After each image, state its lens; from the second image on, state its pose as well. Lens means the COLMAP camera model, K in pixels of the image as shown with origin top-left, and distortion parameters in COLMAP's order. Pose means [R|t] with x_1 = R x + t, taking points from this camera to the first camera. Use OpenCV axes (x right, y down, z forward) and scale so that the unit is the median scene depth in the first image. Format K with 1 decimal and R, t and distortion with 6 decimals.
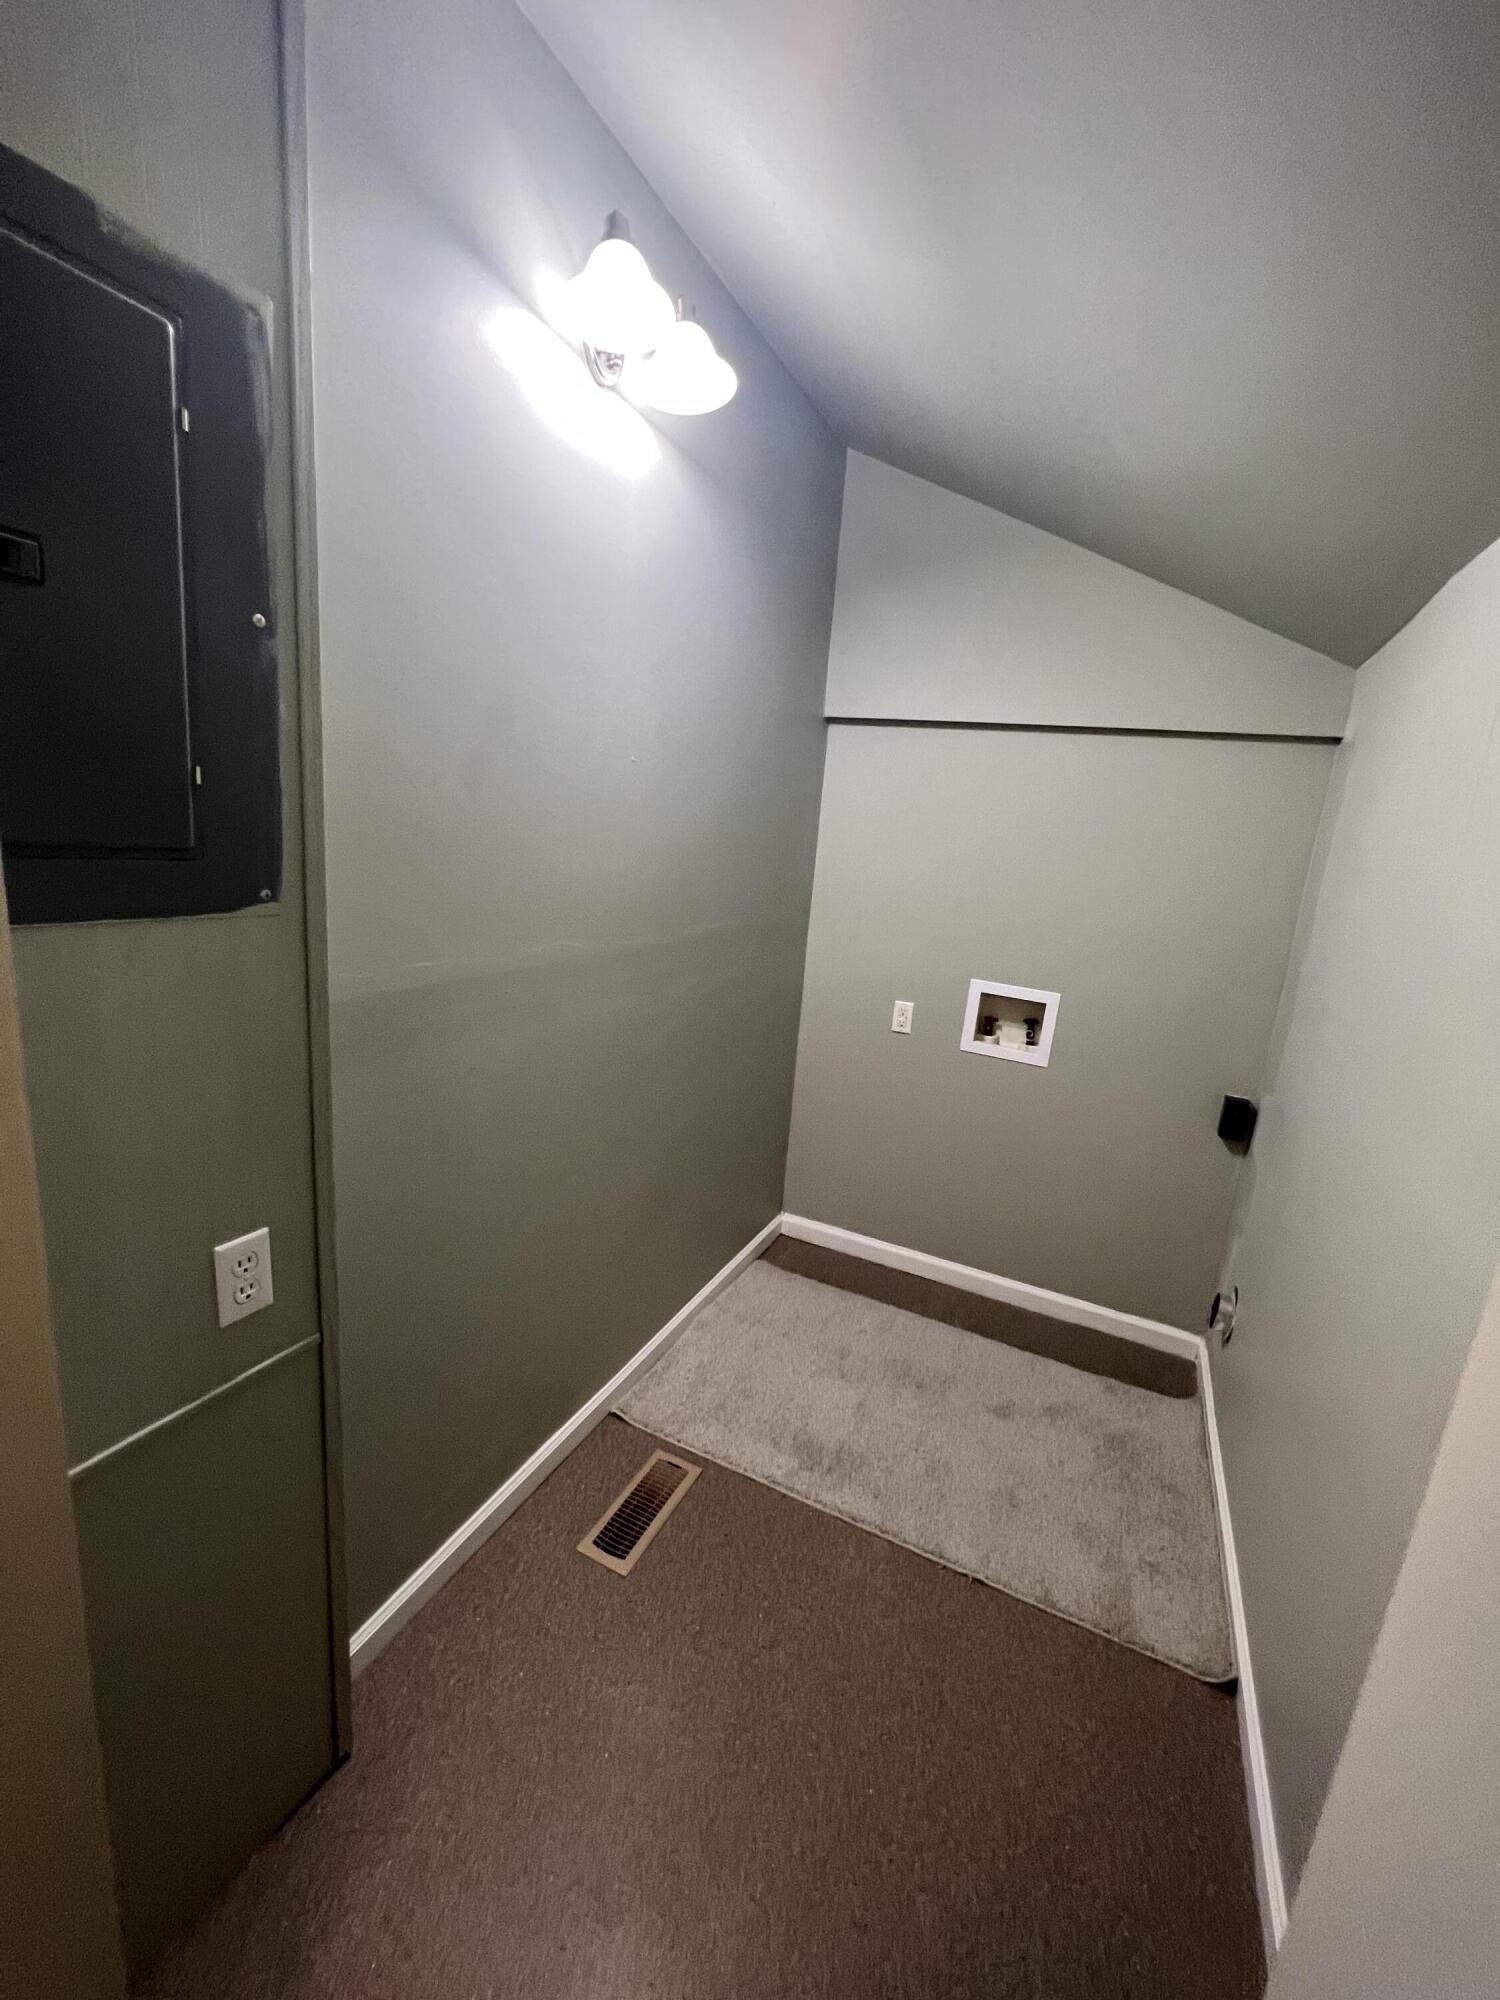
lens RADIAL K [[808.3, 0, 757.5], [0, 808.3, 992.4], [0, 0, 1]] dist [0.001535, 0.000476]
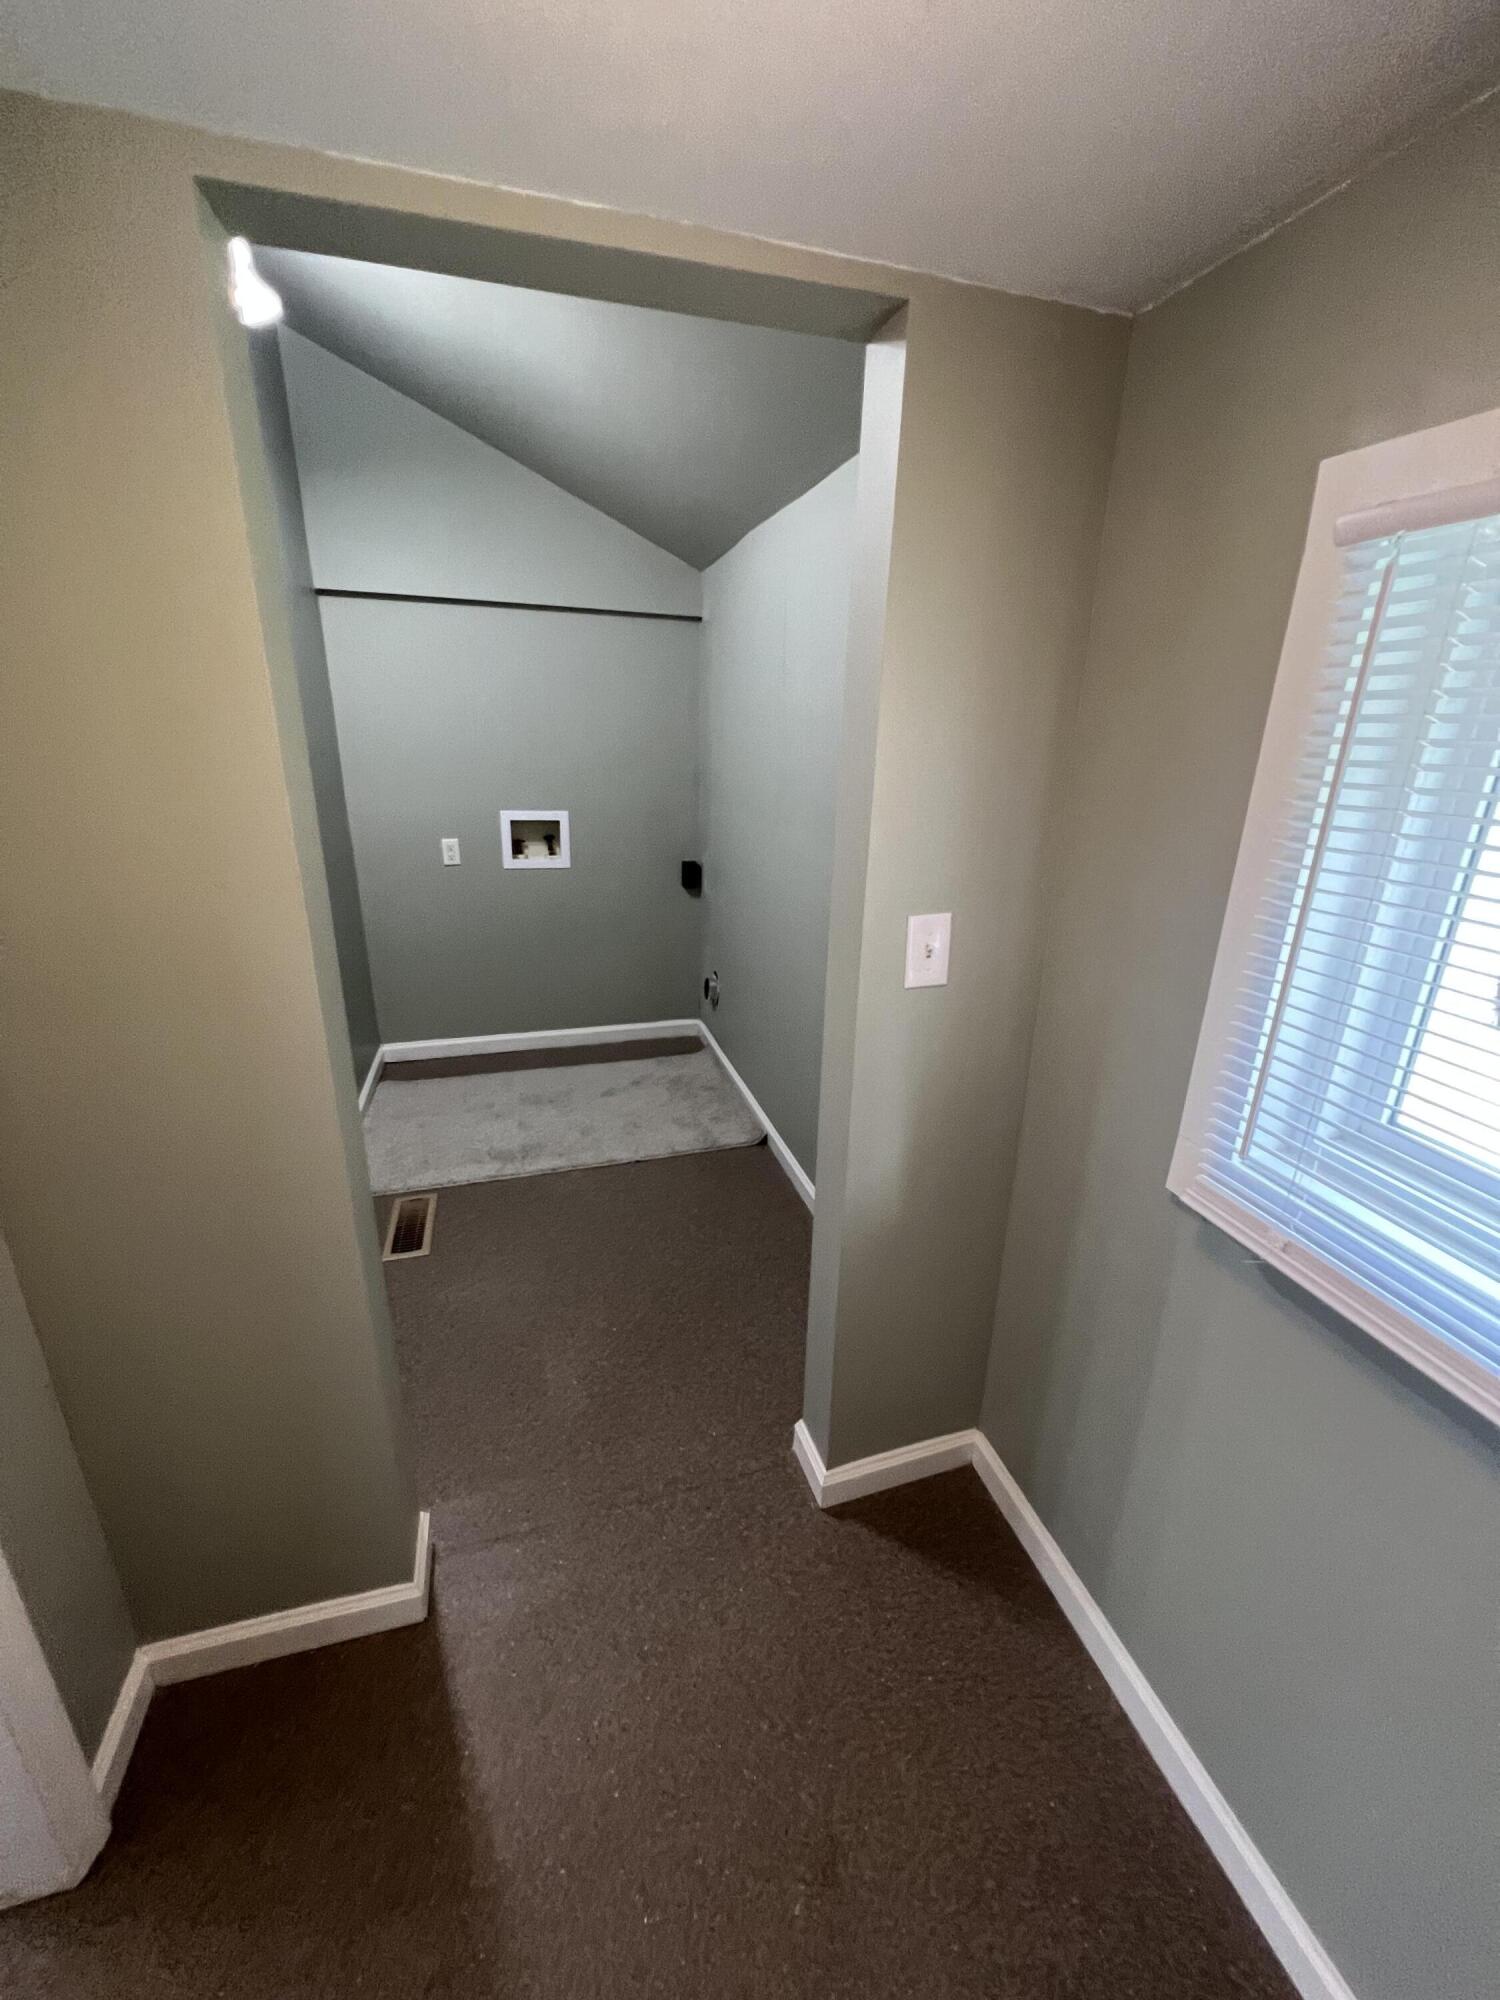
lens RADIAL K [[808.3, 0, 757.5], [0, 808.3, 992.4], [0, 0, 1]] dist [0.001535, 0.000476]
pose [[0.741362, -0.274607, 0.612351, -0.343116], [0.177450, 0.960187, 0.215758, 0.064114], [-0.647221, -0.051293, 0.760575, -0.292557]]
